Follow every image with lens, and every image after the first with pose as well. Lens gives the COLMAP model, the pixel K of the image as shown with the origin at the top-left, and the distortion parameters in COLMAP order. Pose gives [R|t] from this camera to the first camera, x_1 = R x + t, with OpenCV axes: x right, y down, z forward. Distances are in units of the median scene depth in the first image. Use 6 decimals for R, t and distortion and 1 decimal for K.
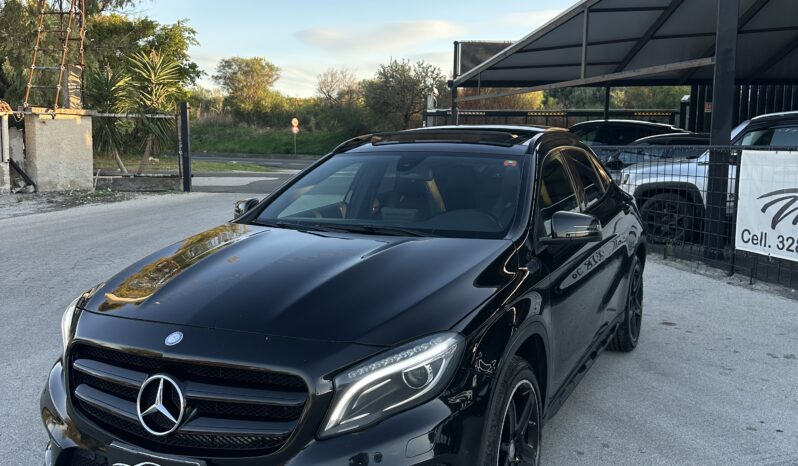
lens RADIAL K [[756.6, 0, 398.5], [0, 756.6, 230.6], [0, 0, 1]] dist [0.061665, 0.000000]
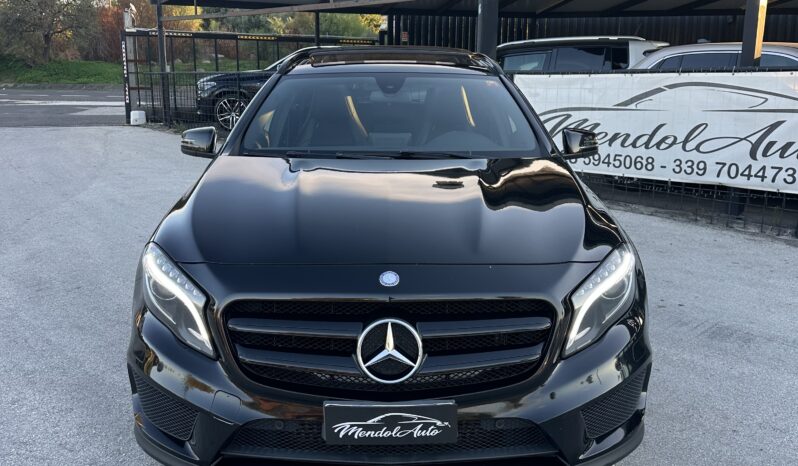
lens RADIAL K [[756.6, 0, 390.8], [0, 756.6, 231.4], [0, 0, 1]] dist [0.061665, 0.000000]
pose [[0.901108, -0.089558, 0.424244, -0.228794], [0.048929, 0.993190, 0.105736, -0.003098], [-0.430824, -0.074522, 0.899354, 0.065495]]
